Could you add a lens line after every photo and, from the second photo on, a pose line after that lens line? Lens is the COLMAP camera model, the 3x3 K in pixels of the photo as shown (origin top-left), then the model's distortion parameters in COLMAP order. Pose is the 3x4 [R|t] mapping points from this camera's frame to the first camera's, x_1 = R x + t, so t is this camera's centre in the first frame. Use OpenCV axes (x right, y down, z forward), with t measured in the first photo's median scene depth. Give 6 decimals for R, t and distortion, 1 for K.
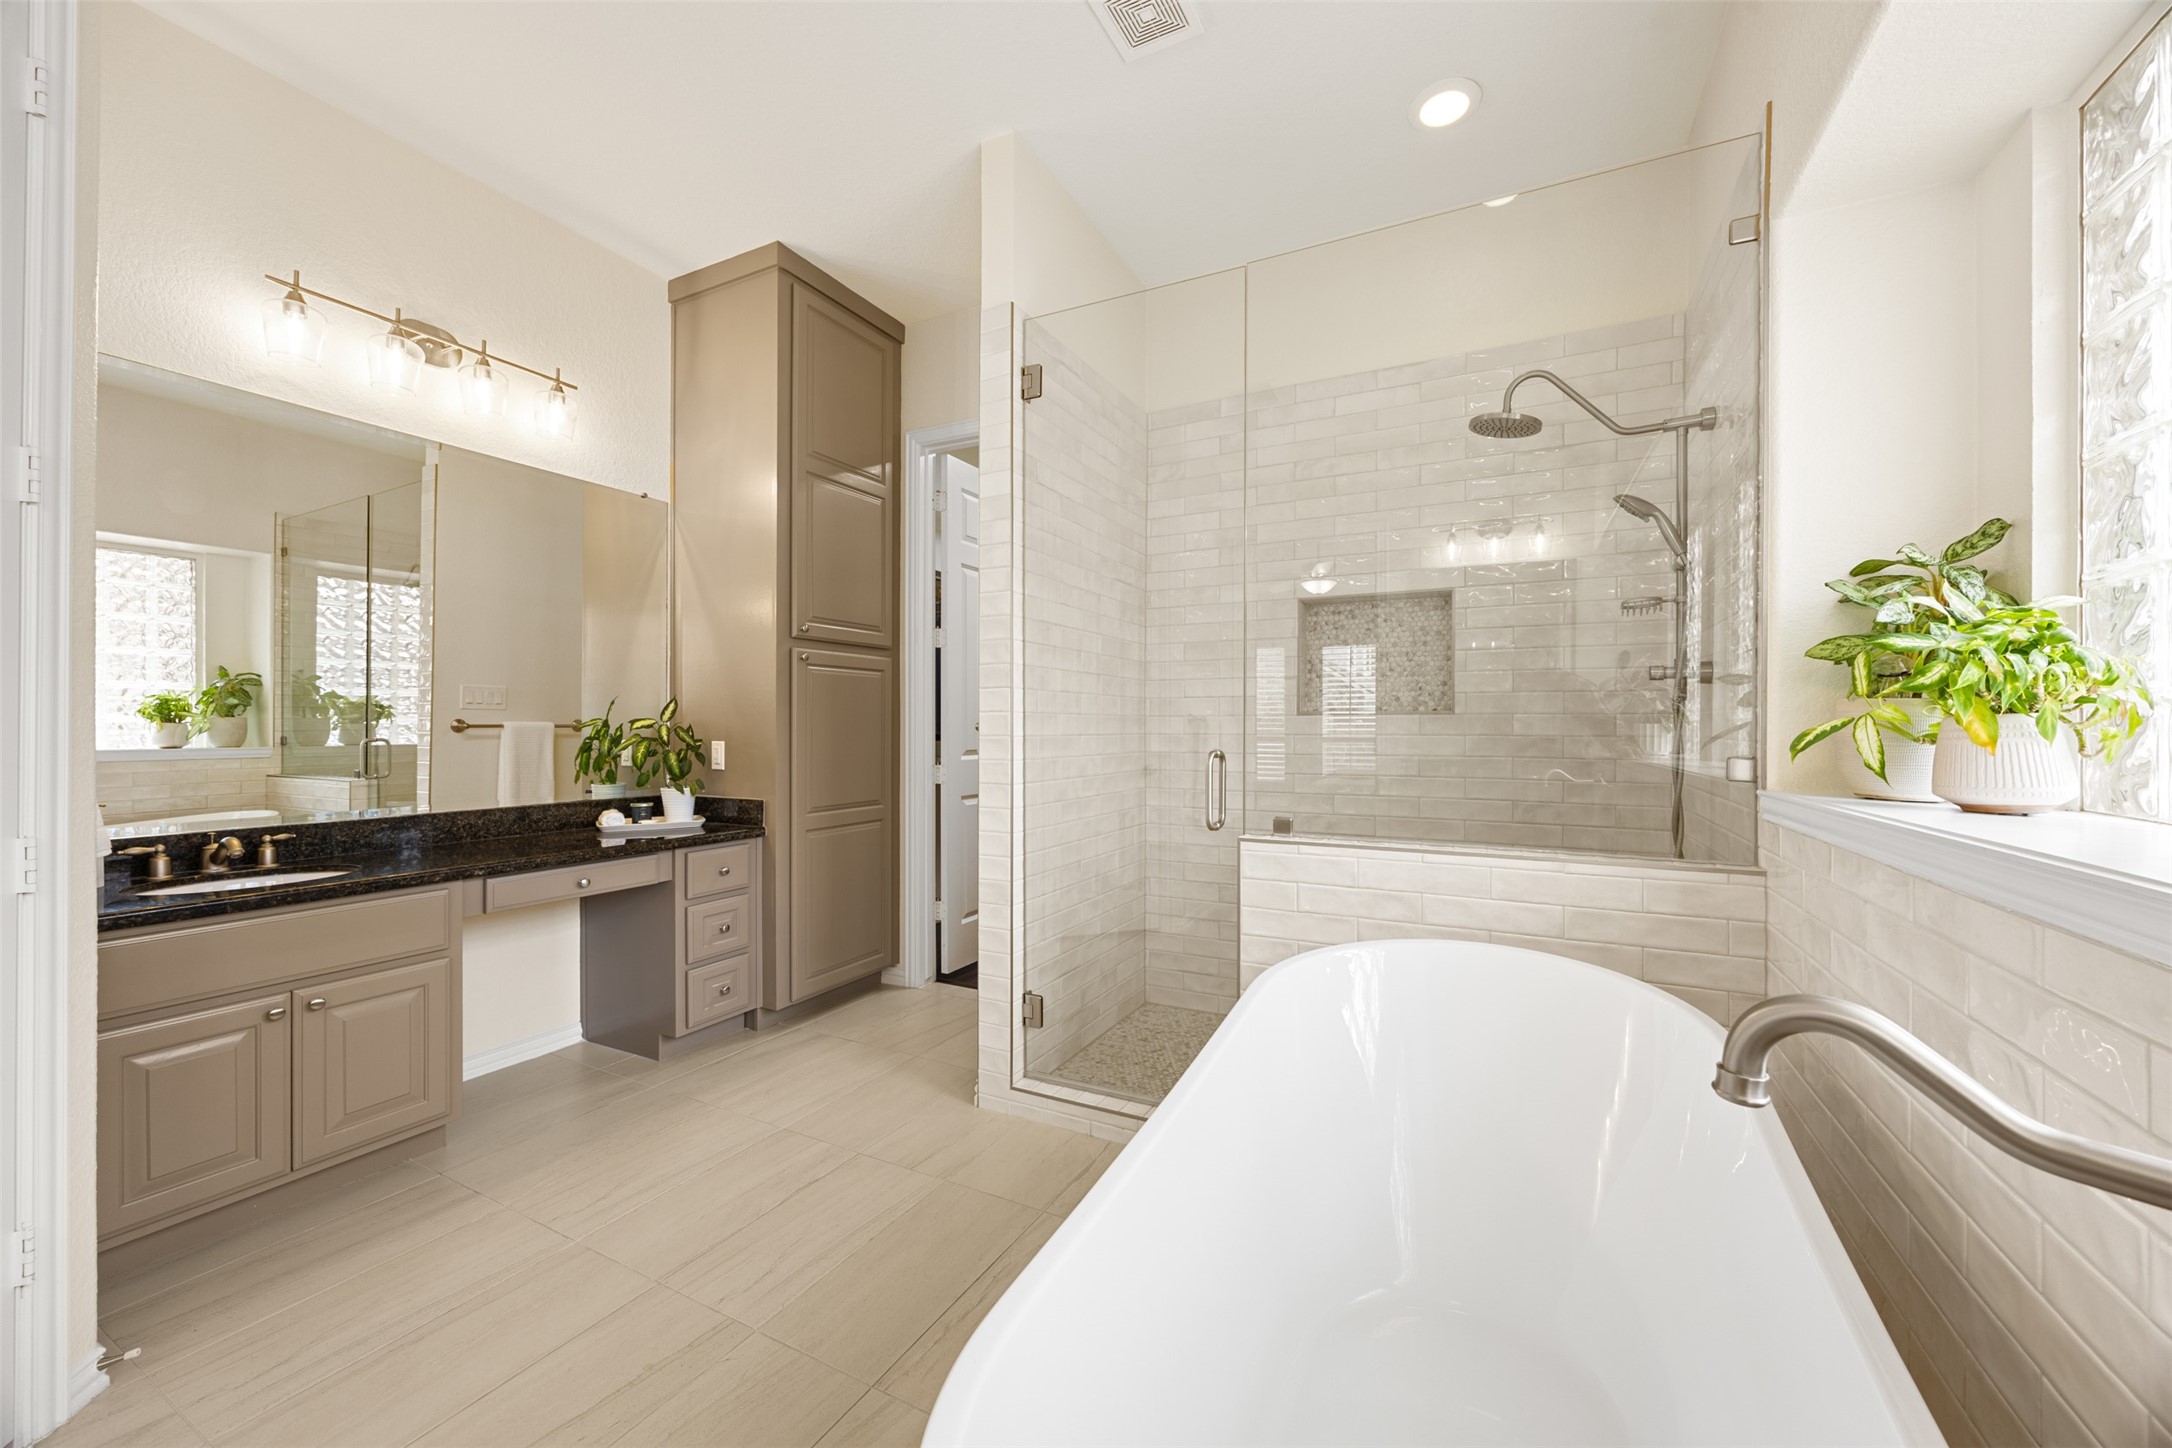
lens RADIAL K [[836.7, 0, 1086.0], [0, 836.7, 724.0], [0, 0, 1]] dist [-0.000485, -0.000093]
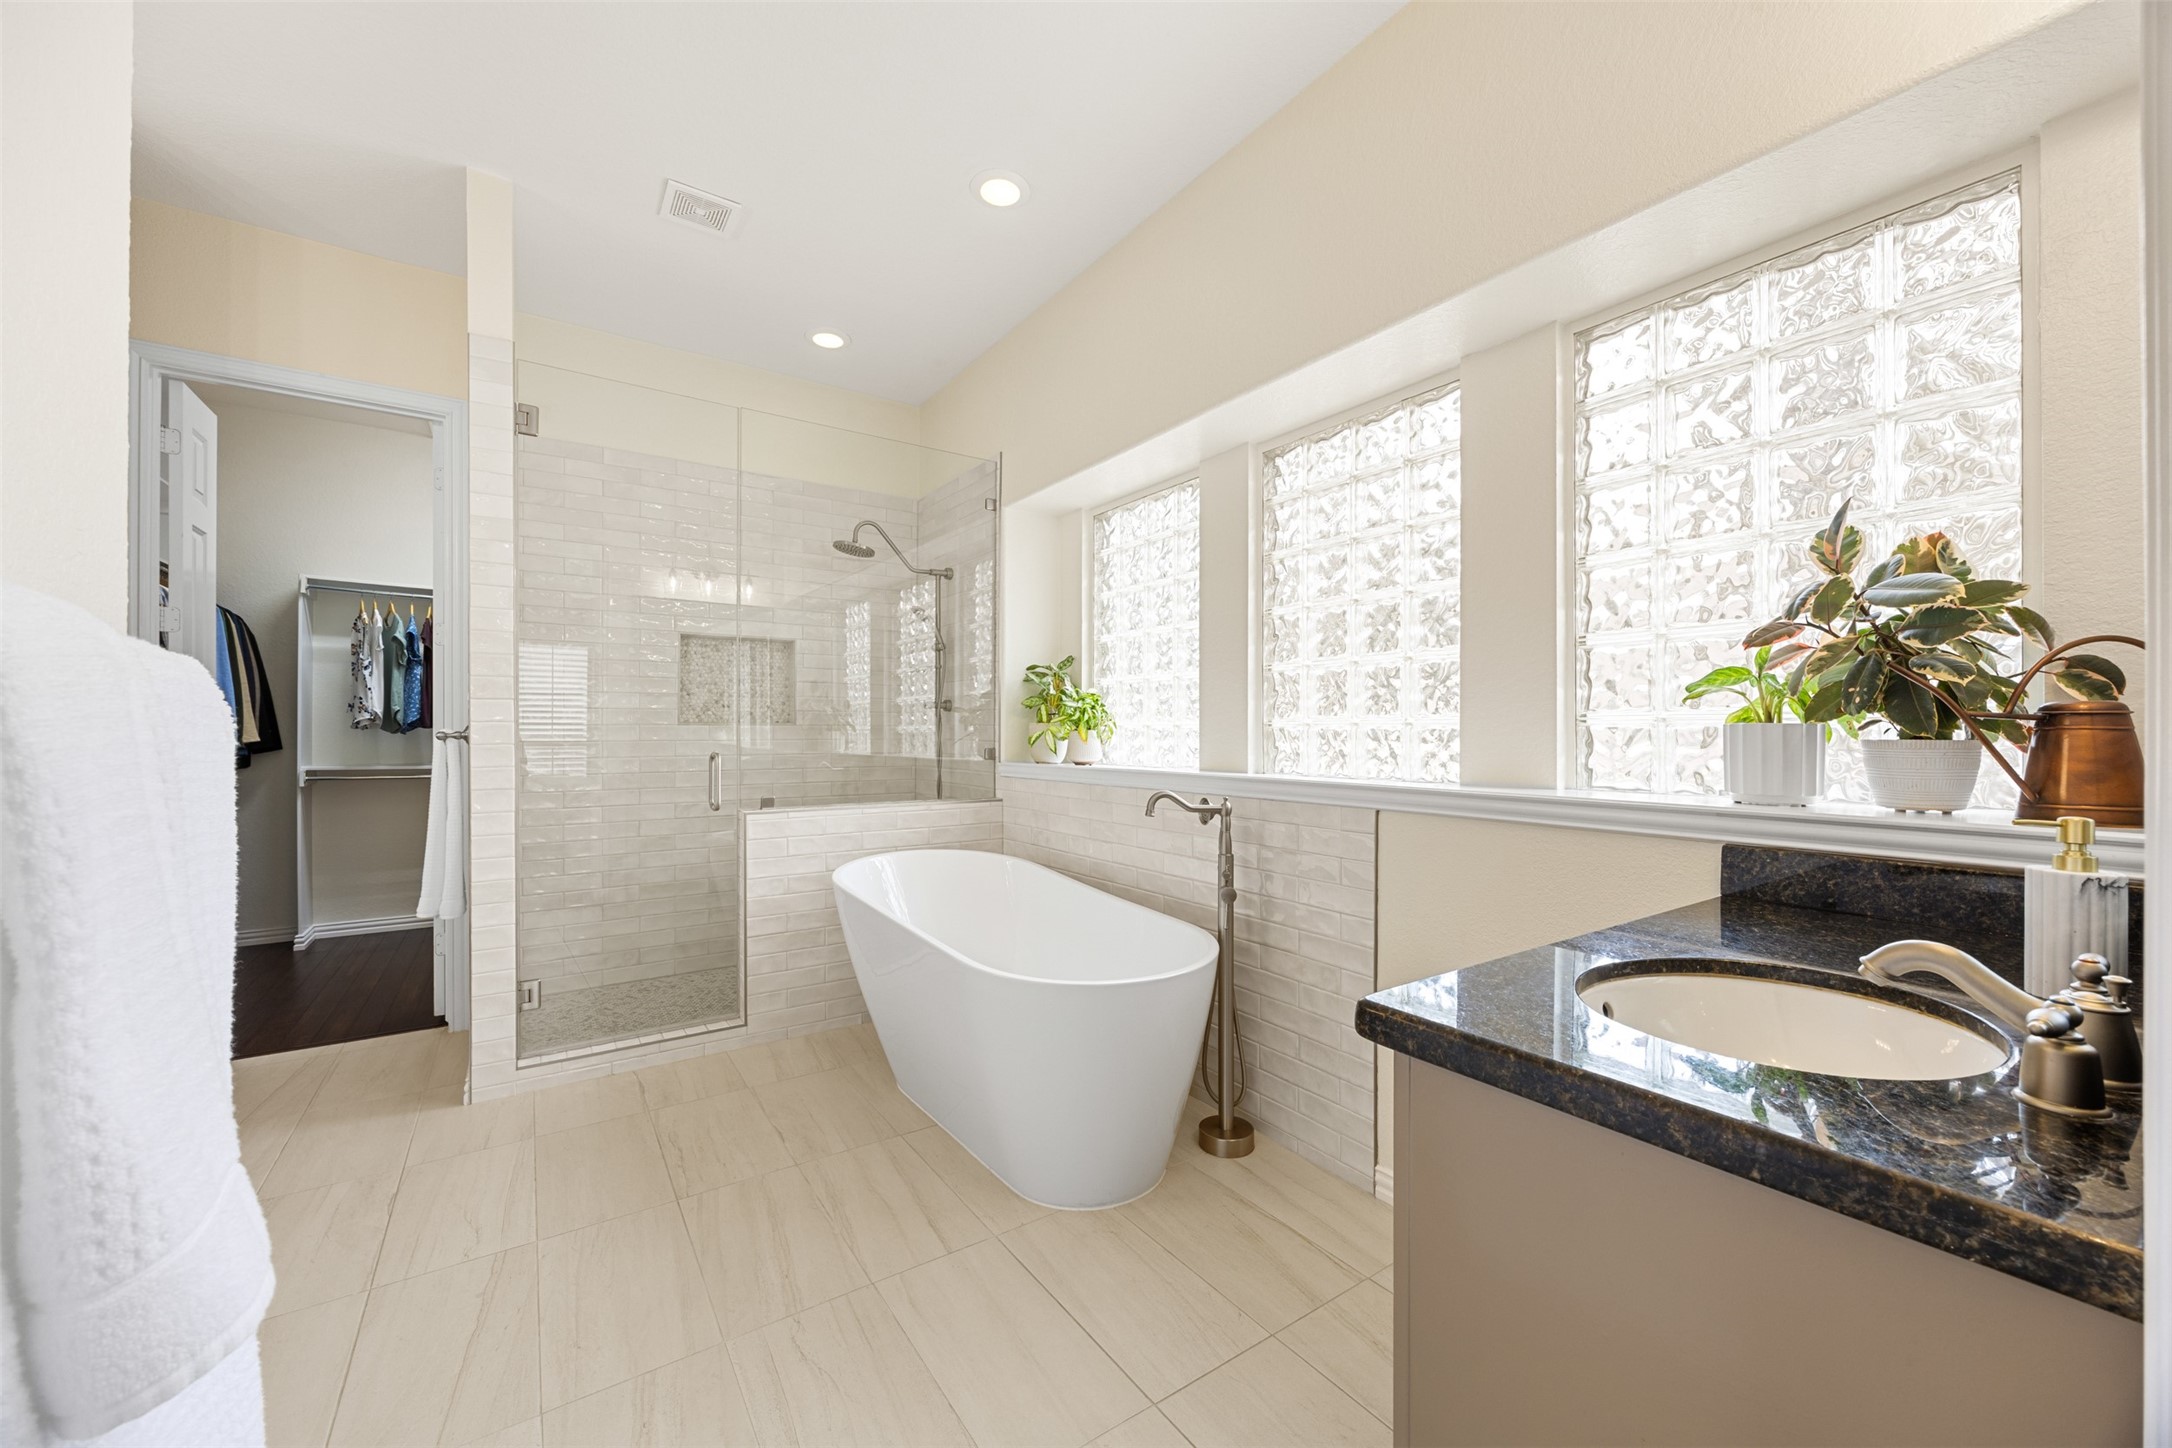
lens RADIAL K [[836.7, 0, 1086.0], [0, 836.7, 724.0], [0, 0, 1]] dist [-0.000485, -0.000093]
pose [[0.465459, 0.005307, 0.885054, -1.116572], [-0.003696, 0.999985, -0.004052, -0.016567], [-0.885062, -0.001385, 0.465471, -0.253390]]
